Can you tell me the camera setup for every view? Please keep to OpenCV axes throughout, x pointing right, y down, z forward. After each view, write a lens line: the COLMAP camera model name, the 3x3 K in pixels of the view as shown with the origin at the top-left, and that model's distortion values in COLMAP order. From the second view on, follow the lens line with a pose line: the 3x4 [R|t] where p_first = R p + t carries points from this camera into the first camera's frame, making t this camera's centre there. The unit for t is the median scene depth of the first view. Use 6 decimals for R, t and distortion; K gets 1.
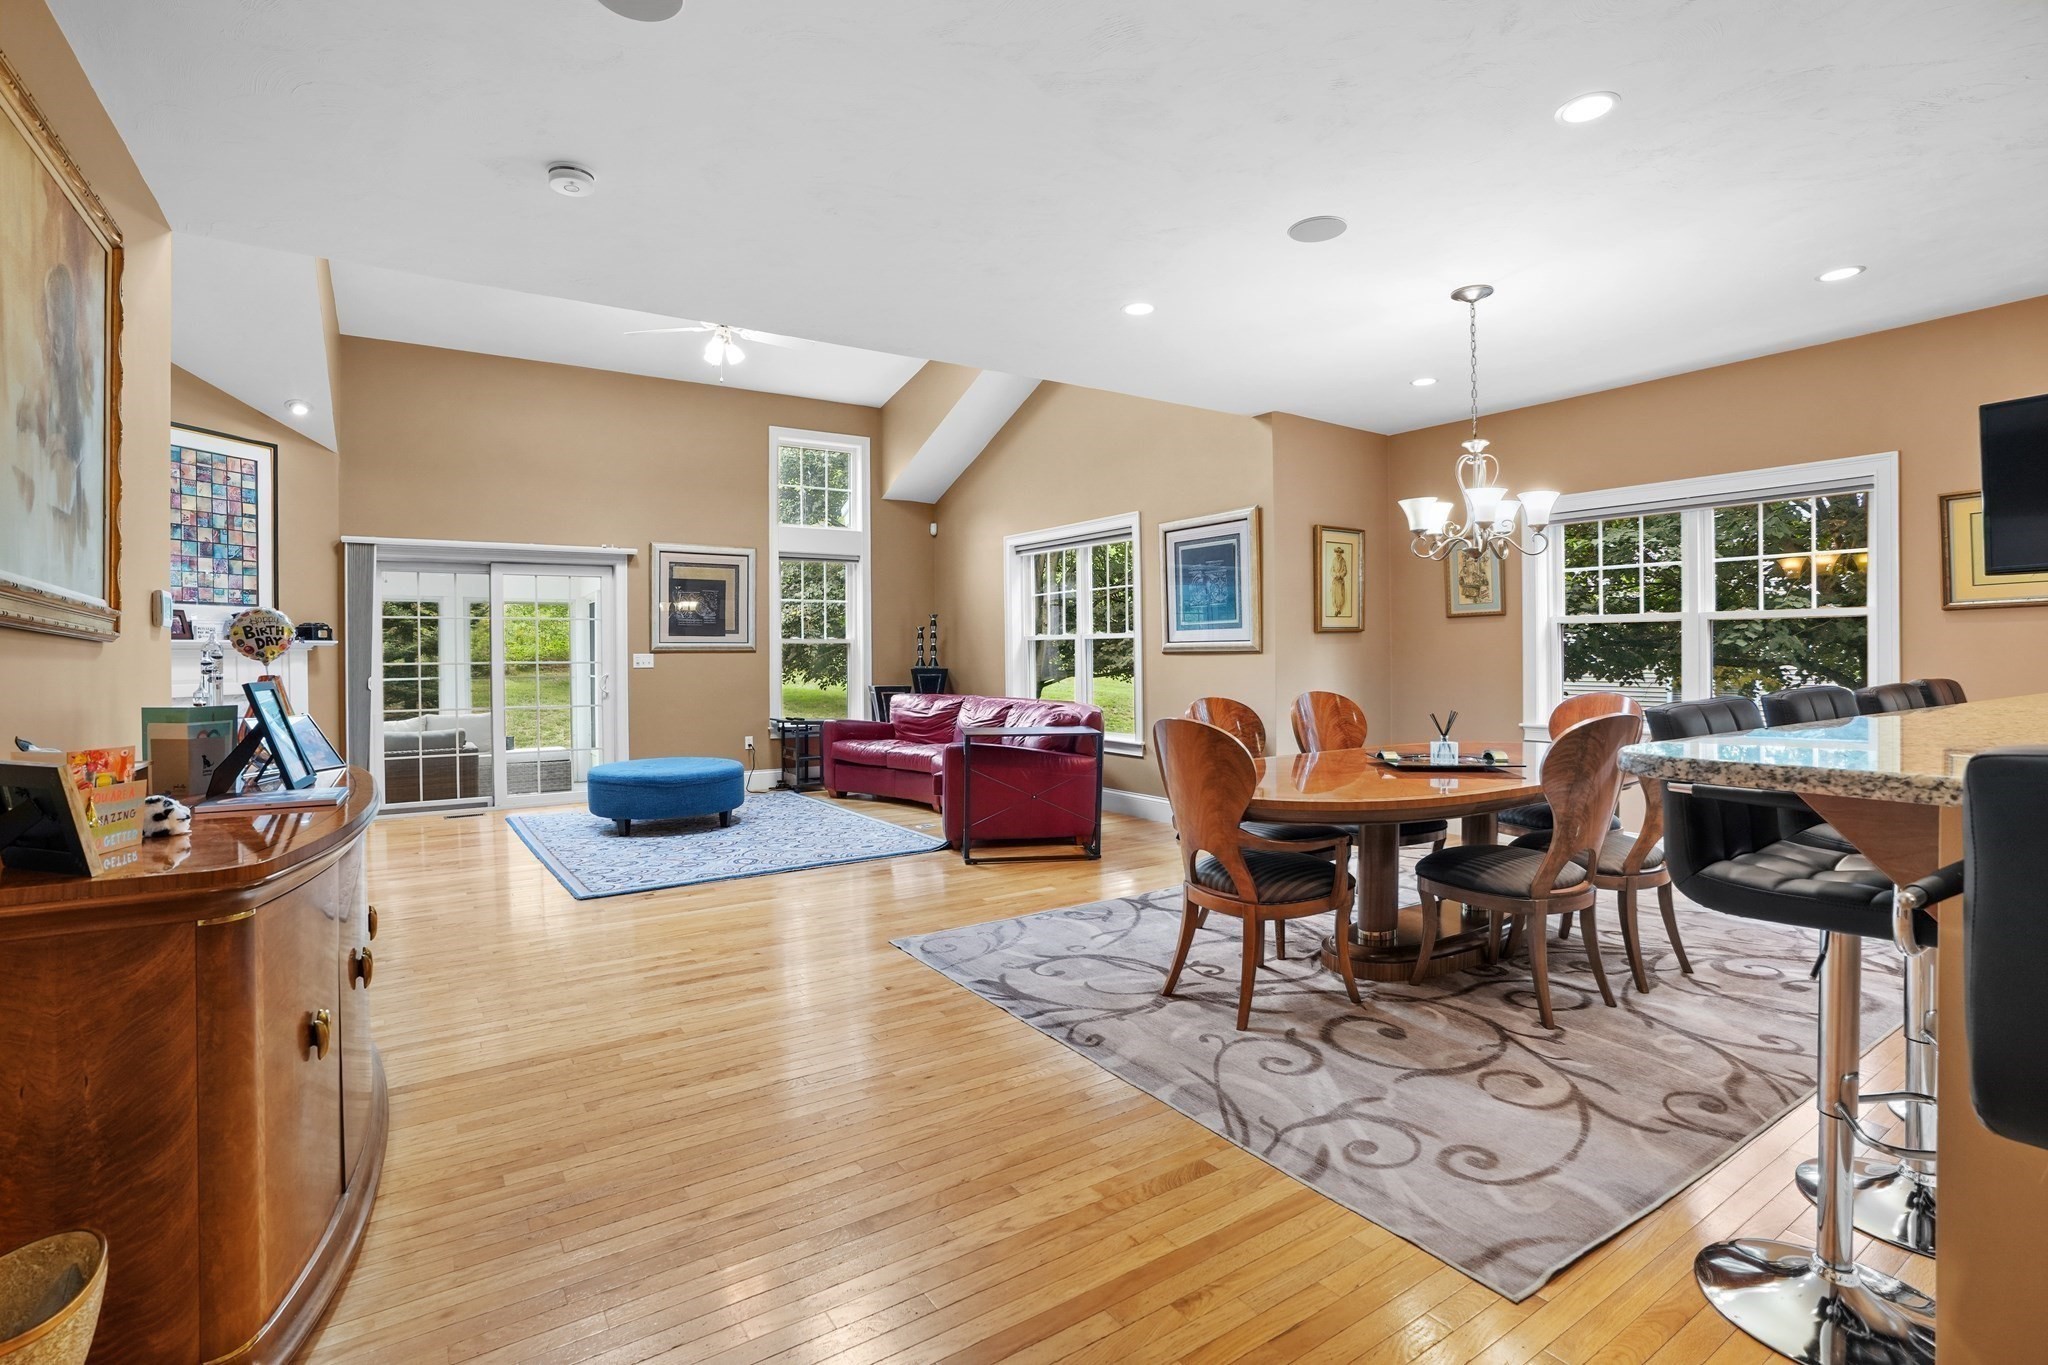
lens RADIAL K [[950.4, 0, 1008.3], [0, 950.4, 659.9], [0, 0, 1]] dist [-0.050513, 0.015402]
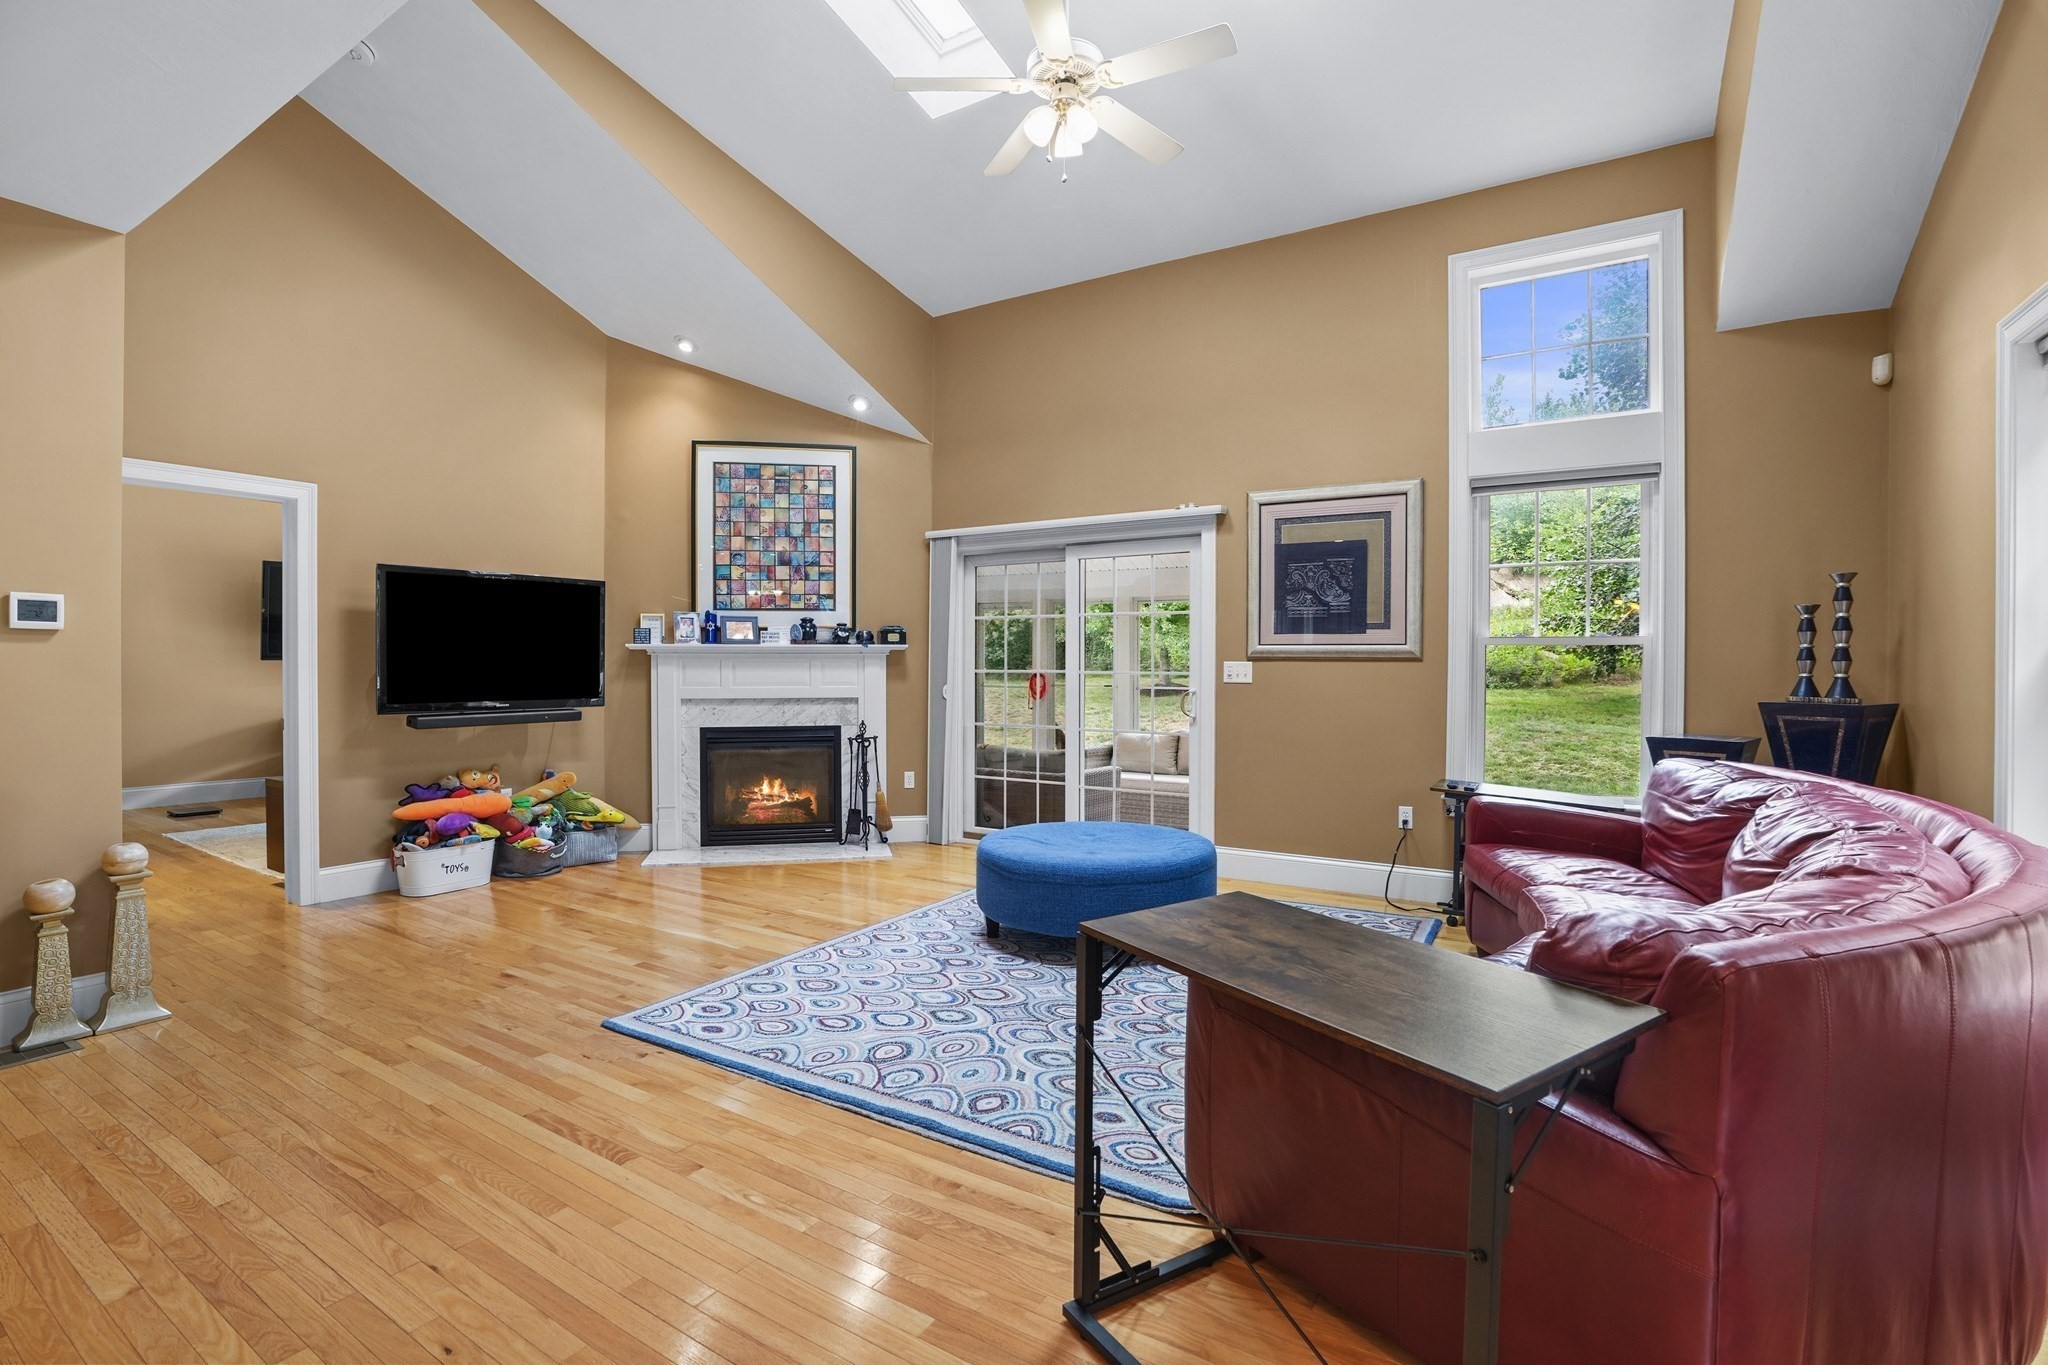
lens RADIAL K [[950.4, 0, 1009.4], [0, 950.4, 666.7], [0, 0, 1]] dist [-0.050513, 0.015402]
pose [[0.415017, 0.014032, -0.909705, 0.359370], [-0.011783, 0.999880, 0.010048, -0.017706], [0.909737, 0.006550, 0.415133, 1.331937]]
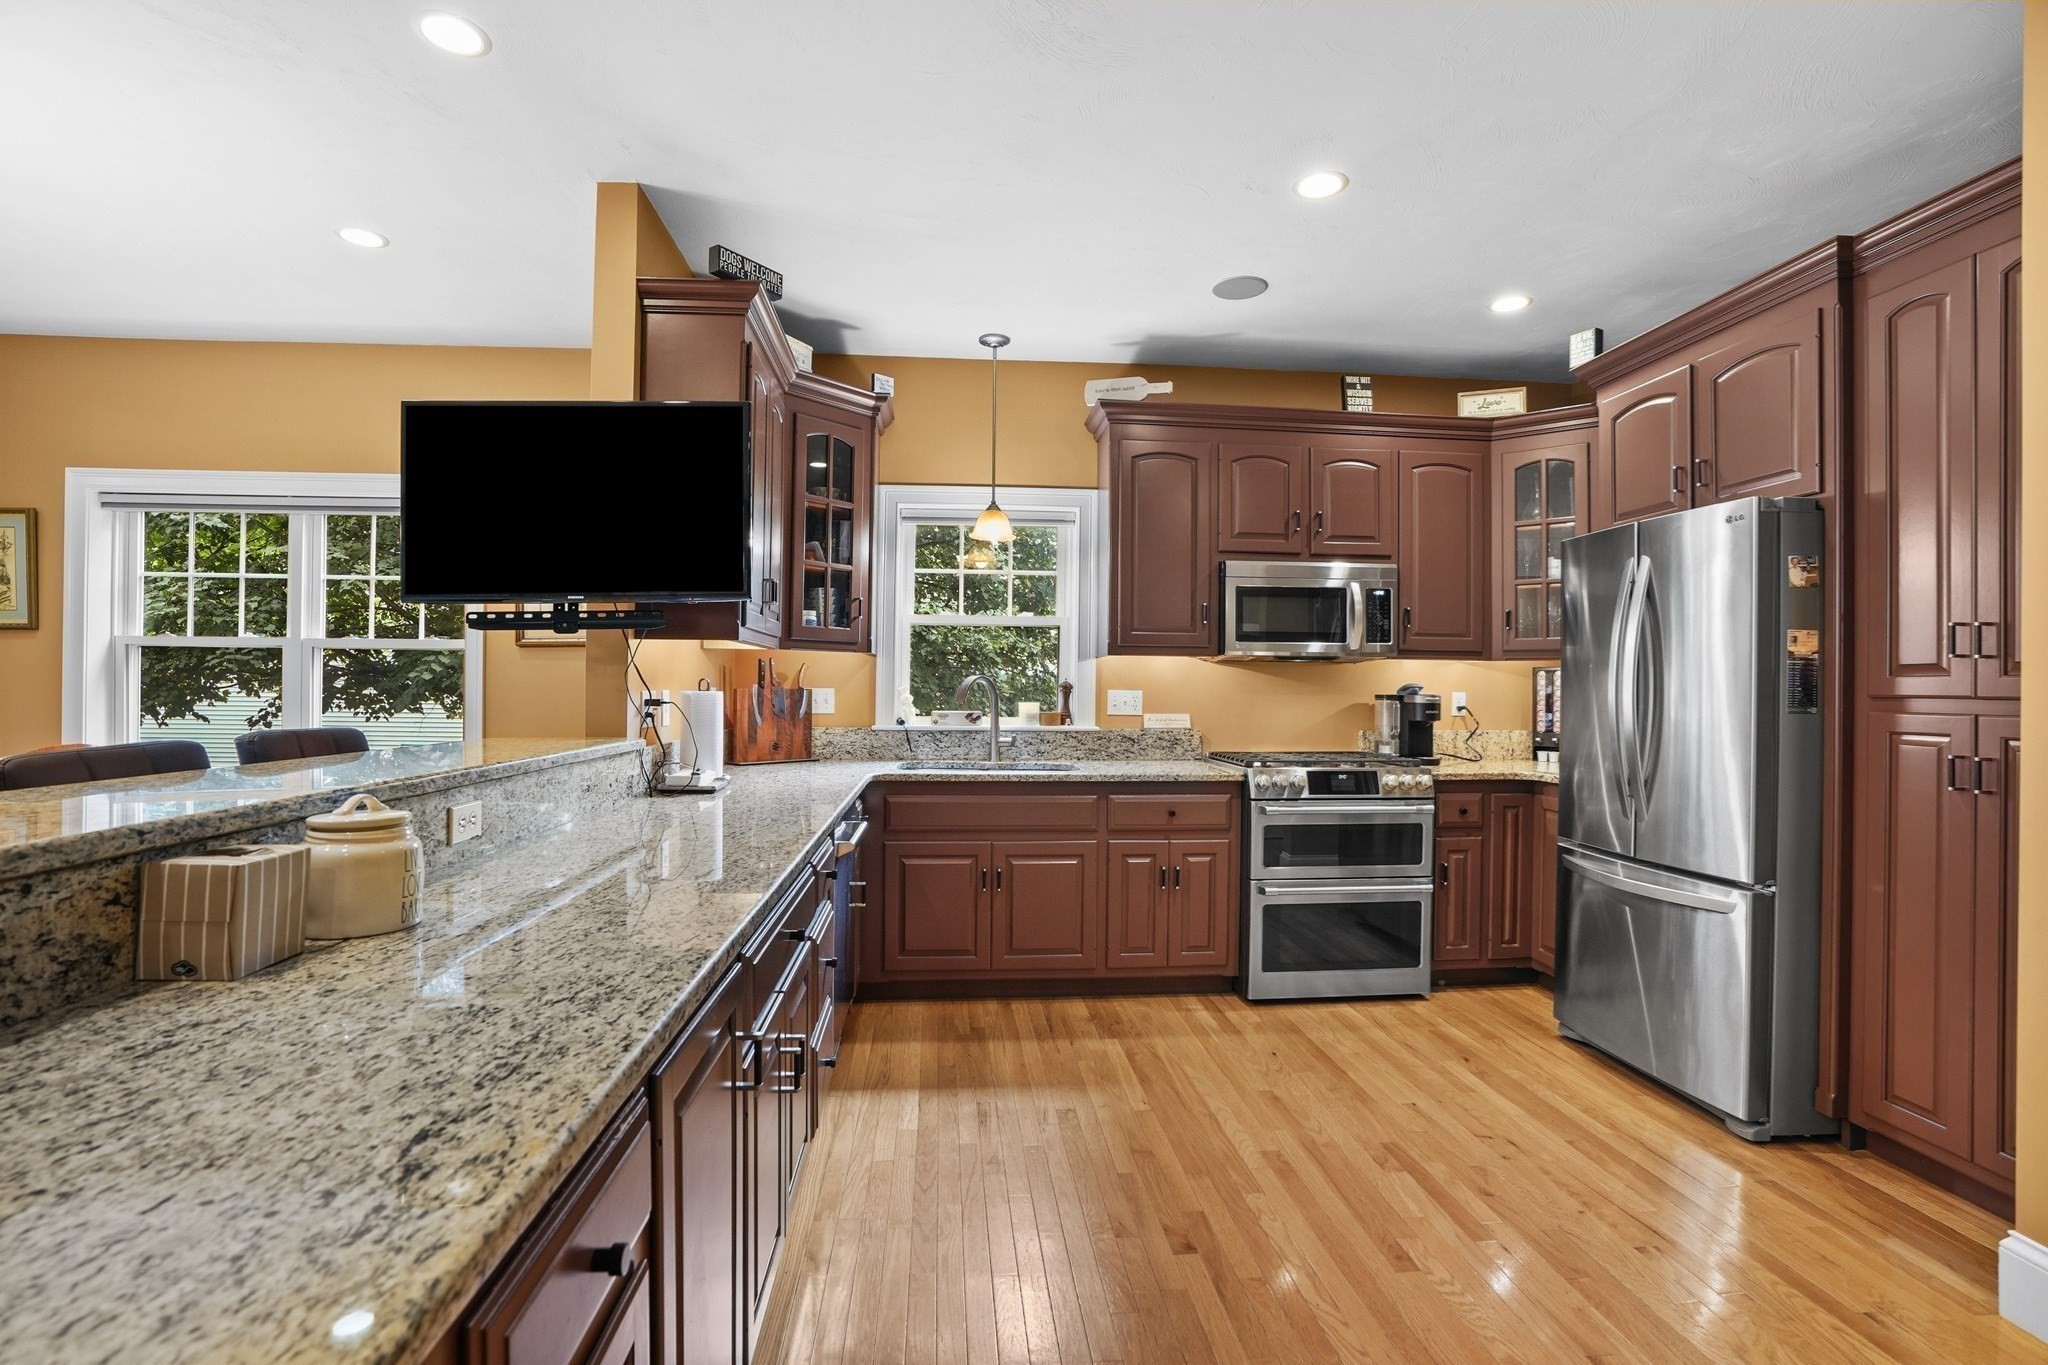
lens RADIAL K [[950.4, 0, 1010.9], [0, 950.4, 677.5], [0, 0, 1]] dist [-0.050513, 0.015402]
pose [[0.476745, 0.016625, 0.878884, 0.463106], [-0.007698, 0.999862, -0.014737, -0.013833], [-0.879008, 0.000260, 0.476807, 0.086536]]
